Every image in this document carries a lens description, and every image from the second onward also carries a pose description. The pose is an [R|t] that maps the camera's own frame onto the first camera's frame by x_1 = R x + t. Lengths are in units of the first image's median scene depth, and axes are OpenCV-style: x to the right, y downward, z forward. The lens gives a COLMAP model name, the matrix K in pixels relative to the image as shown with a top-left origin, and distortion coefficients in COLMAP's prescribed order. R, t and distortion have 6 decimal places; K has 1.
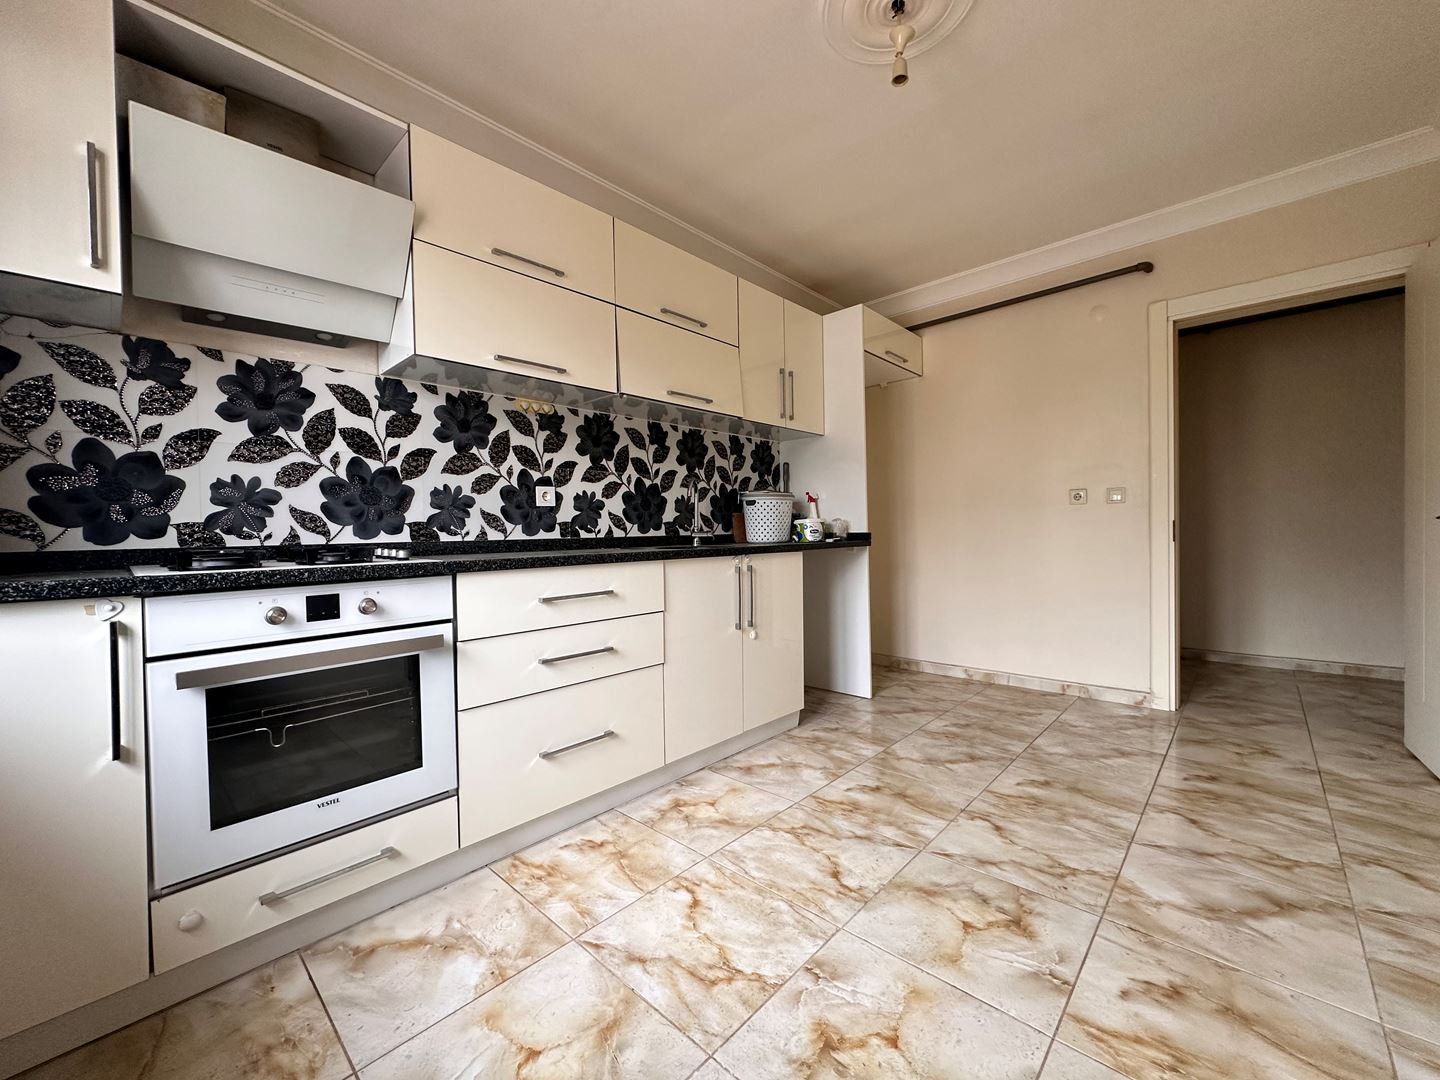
lens RADIAL K [[572.9, 0, 725.0], [0, 572.9, 534.0], [0, 0, 1]] dist [0.003593, 0.000316]
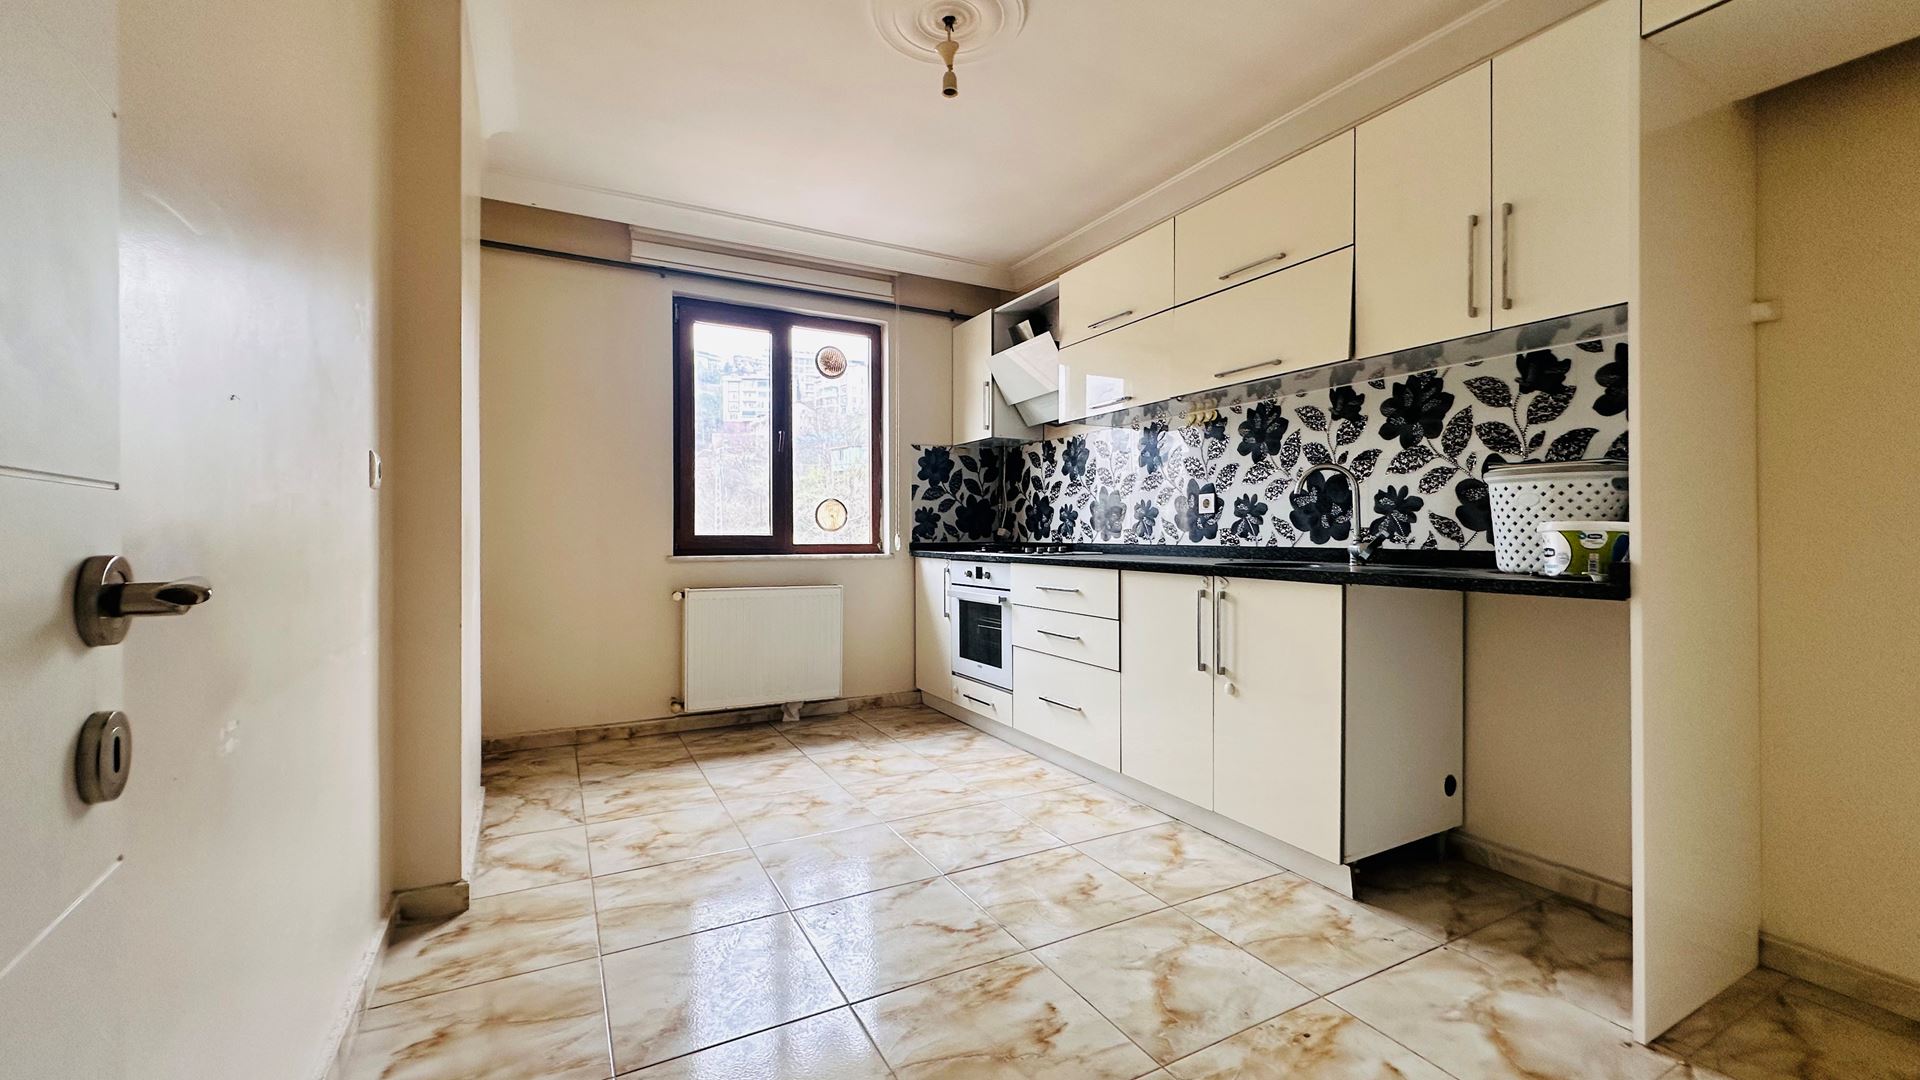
lens RADIAL K [[757.0, 0, 969.9], [0, 757.0, 547.3], [0, 0, 1]] dist [-0.010781, 0.000032]
pose [[-0.308411, 0.024042, -0.950949, 1.053650], [-0.015189, 0.999429, 0.030194, -0.021827], [0.951132, 0.023756, -0.307869, 0.990199]]
